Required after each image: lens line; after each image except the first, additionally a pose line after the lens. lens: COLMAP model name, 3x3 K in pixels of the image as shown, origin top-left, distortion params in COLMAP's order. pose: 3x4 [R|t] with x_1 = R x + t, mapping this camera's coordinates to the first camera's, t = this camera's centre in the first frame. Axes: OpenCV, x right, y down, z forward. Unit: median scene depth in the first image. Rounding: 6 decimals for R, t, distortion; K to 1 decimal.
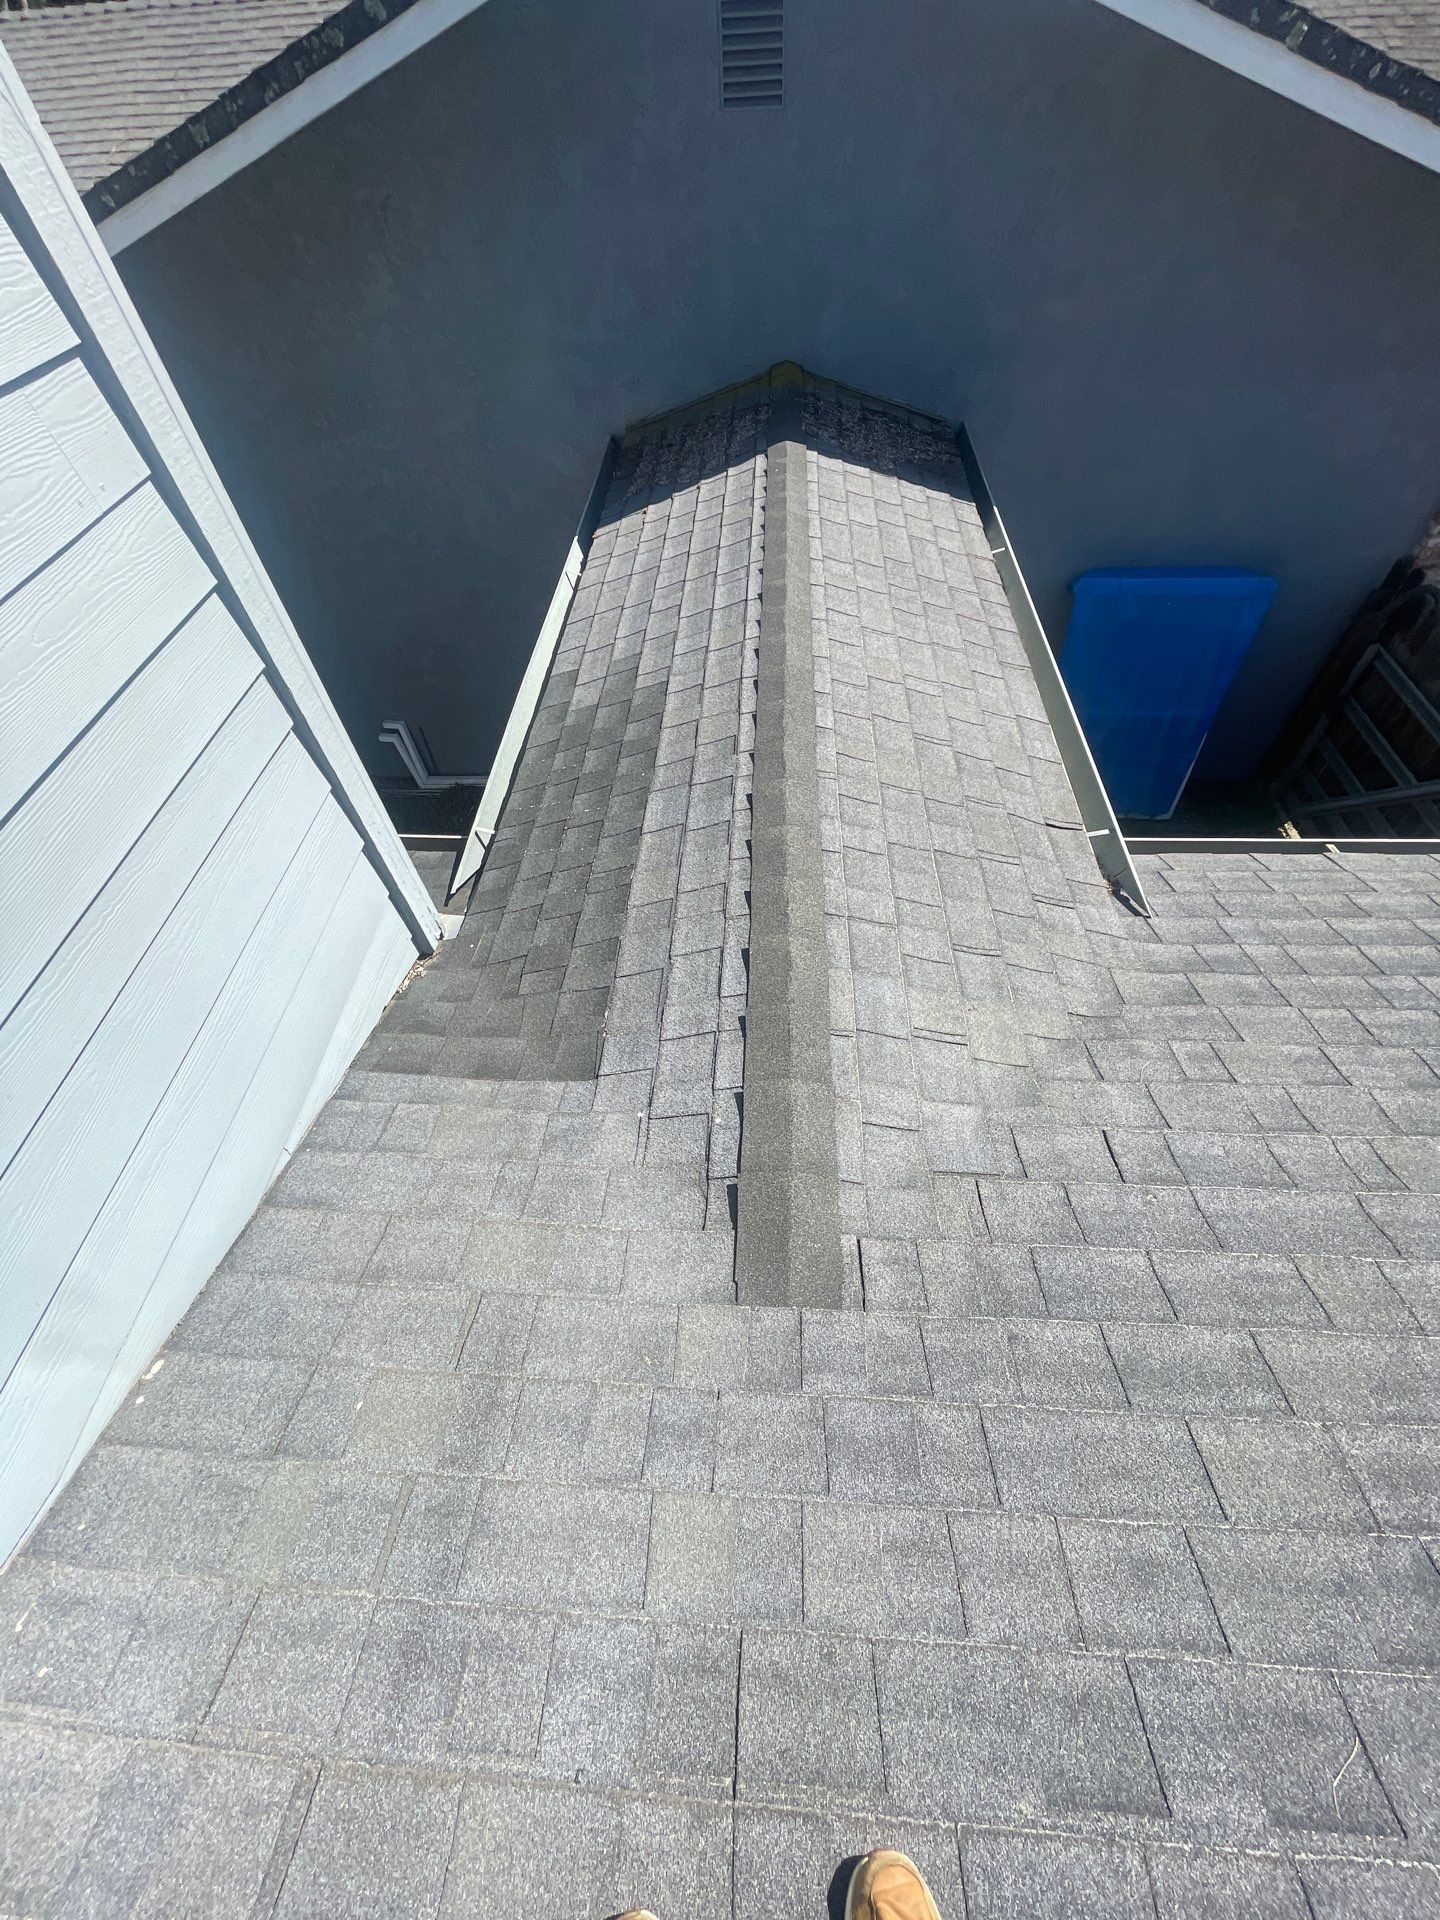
lens RADIAL K [[768.9, 0, 719.8], [0, 768.9, 951.9], [0, 0, 1]] dist [0.006519, -0.000193]
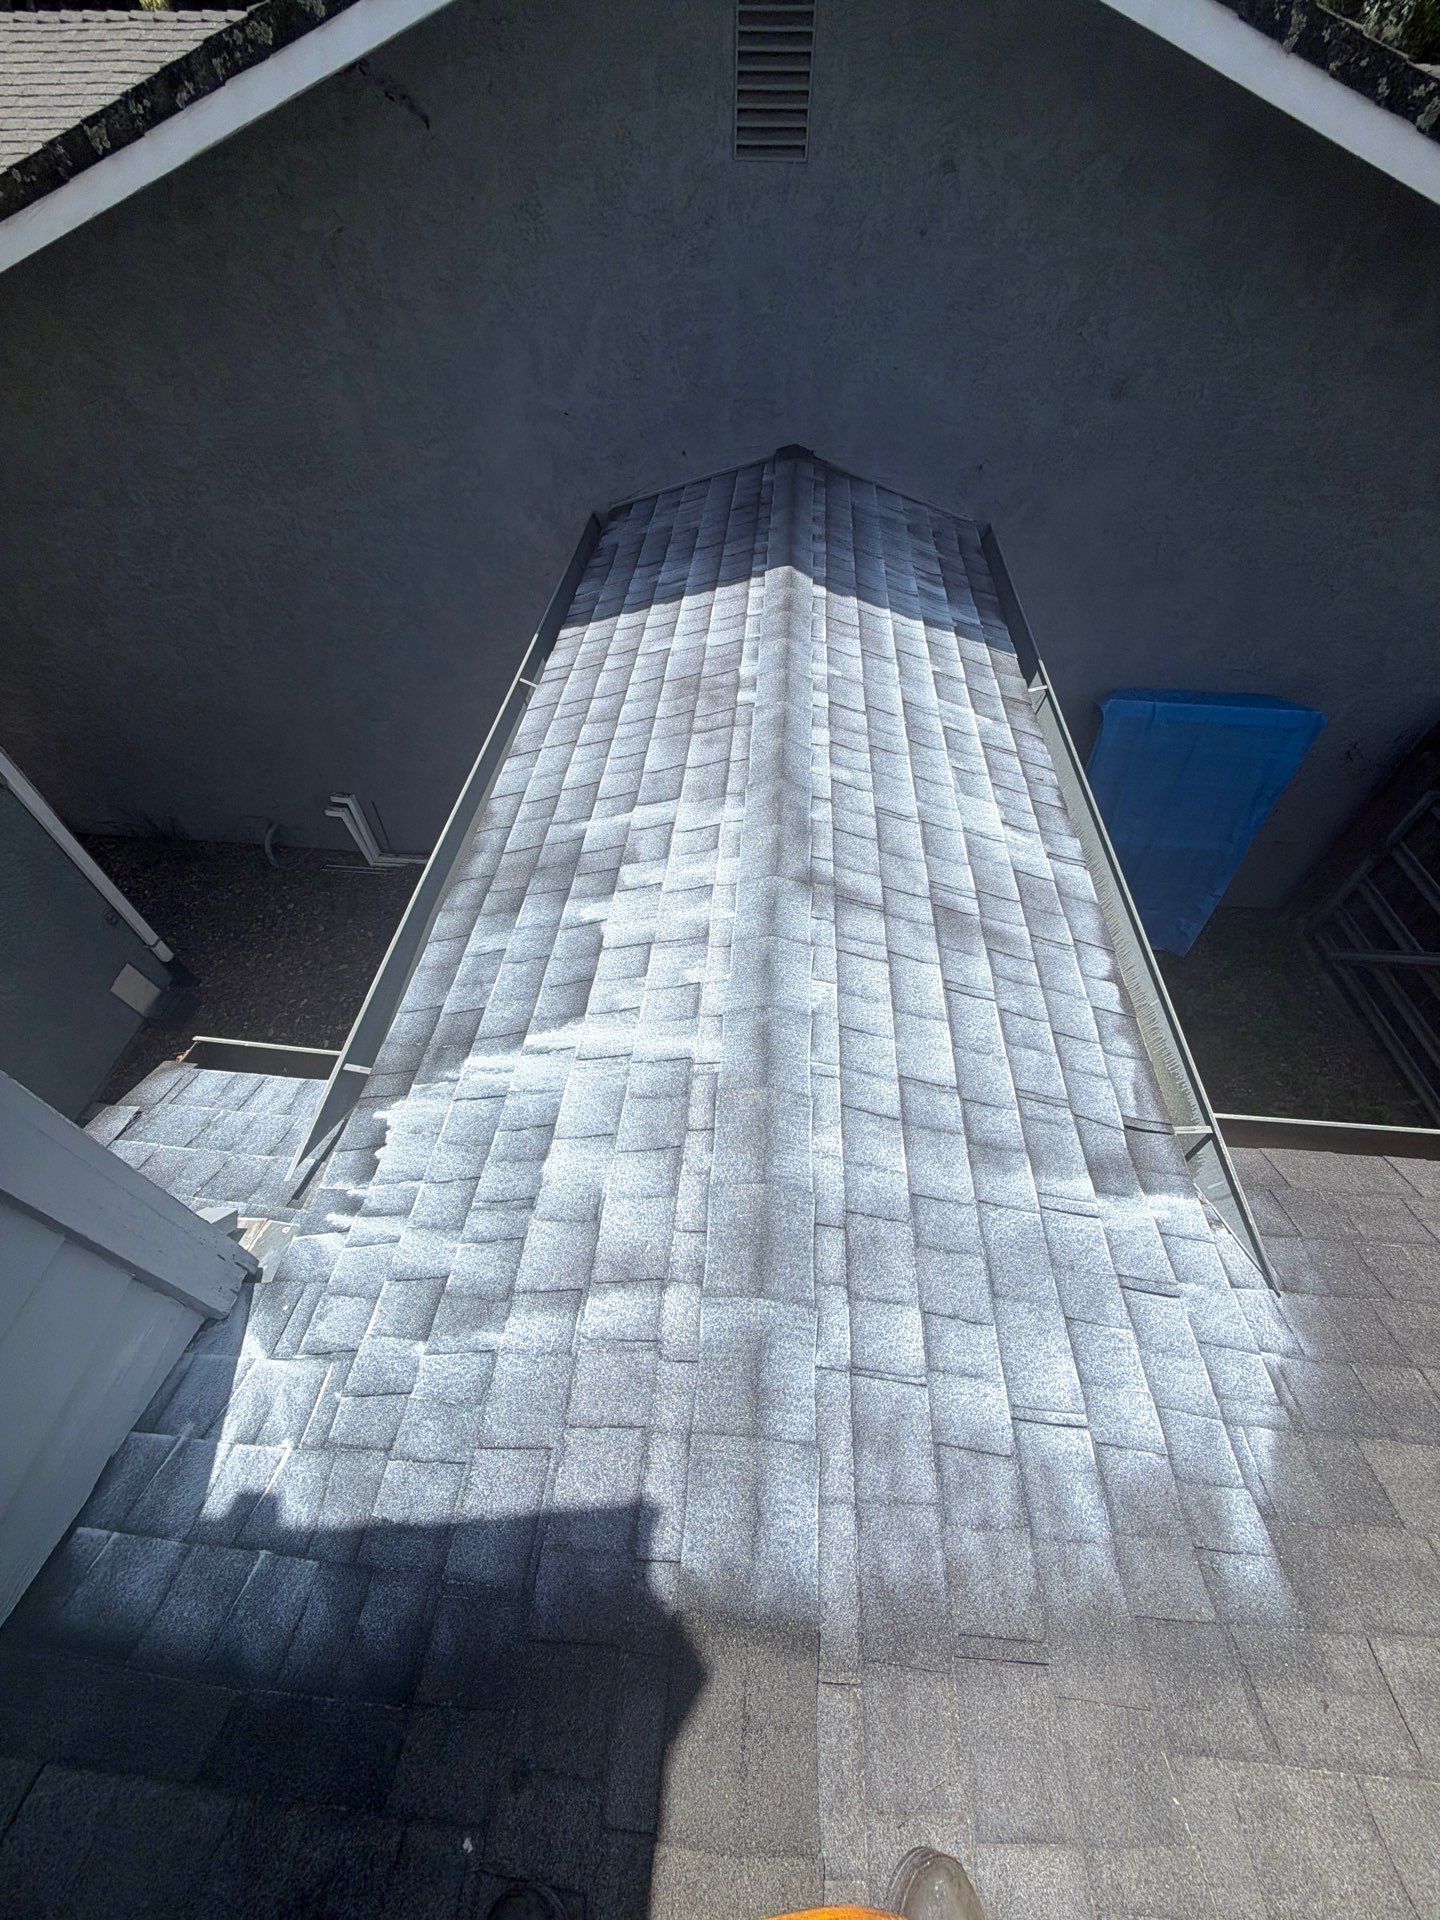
lens RADIAL K [[768.9, 0, 716.8], [0, 768.9, 966.2], [0, 0, 1]] dist [0.006519, -0.000193]
pose [[0.998491, 0.051569, 0.018856, 0.013819], [-0.050903, 0.998117, -0.034213, -0.173545], [-0.020585, 0.033201, 0.999237, 0.183029]]
